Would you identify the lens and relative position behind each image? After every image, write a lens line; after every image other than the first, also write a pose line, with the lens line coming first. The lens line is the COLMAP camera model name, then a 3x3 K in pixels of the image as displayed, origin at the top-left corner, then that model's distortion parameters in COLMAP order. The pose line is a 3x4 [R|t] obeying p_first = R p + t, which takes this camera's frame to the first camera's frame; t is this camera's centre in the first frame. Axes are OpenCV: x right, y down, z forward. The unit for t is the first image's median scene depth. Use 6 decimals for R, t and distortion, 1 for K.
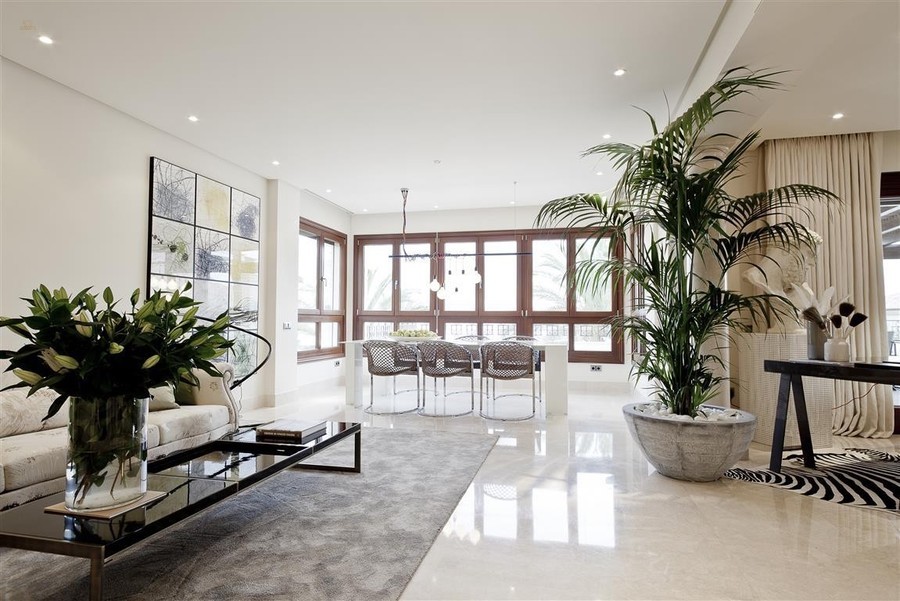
lens RADIAL K [[499.0, 0, 450.9], [0, 499.0, 298.5], [0, 0, 1]] dist [0.004643, 0.000747]
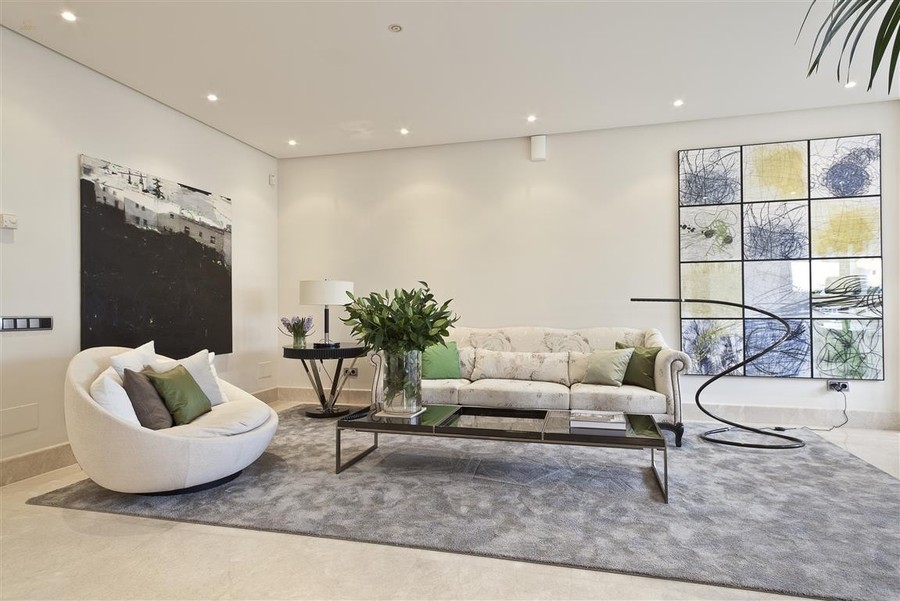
lens RADIAL K [[499.0, 0, 450.0], [0, 499.0, 303.0], [0, 0, 1]] dist [0.004643, 0.000747]
pose [[-0.028766, -0.008978, -0.999546, 0.419587], [0.050461, 0.998672, -0.010422, 0.019596], [0.998312, -0.050737, -0.028275, 0.486000]]
